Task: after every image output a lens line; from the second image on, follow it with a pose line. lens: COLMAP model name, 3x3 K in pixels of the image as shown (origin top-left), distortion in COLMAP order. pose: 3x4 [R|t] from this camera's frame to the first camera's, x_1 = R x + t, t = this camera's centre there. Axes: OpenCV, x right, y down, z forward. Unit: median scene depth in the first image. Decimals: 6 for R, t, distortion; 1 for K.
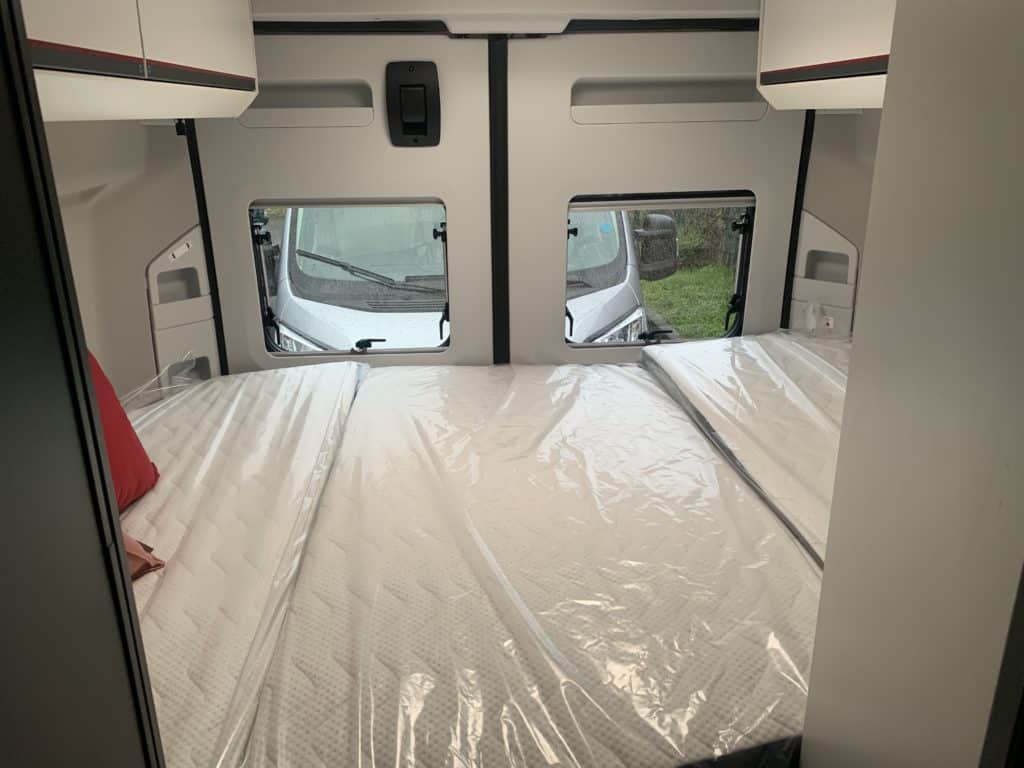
lens RADIAL K [[779.8, 0, 512.0], [0, 779.8, 384.0], [0, 0, 1]] dist [-0.006250, -0.003011]
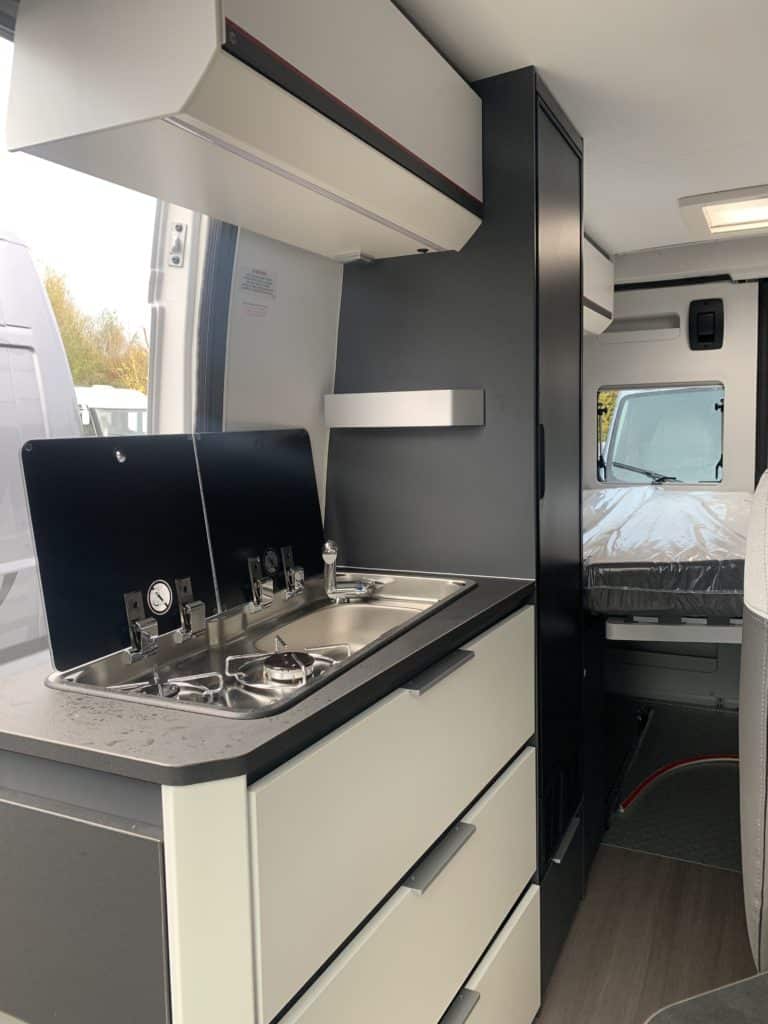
lens RADIAL K [[779.8, 0, 384.0], [0, 779.8, 512.0], [0, 0, 1]] dist [-0.006250, -0.003011]
pose [[0.859994, 0.044523, -0.508357, 0.136209], [-0.144129, 0.976820, -0.158272, 0.370307], [0.489527, 0.209382, 0.846477, -0.608895]]
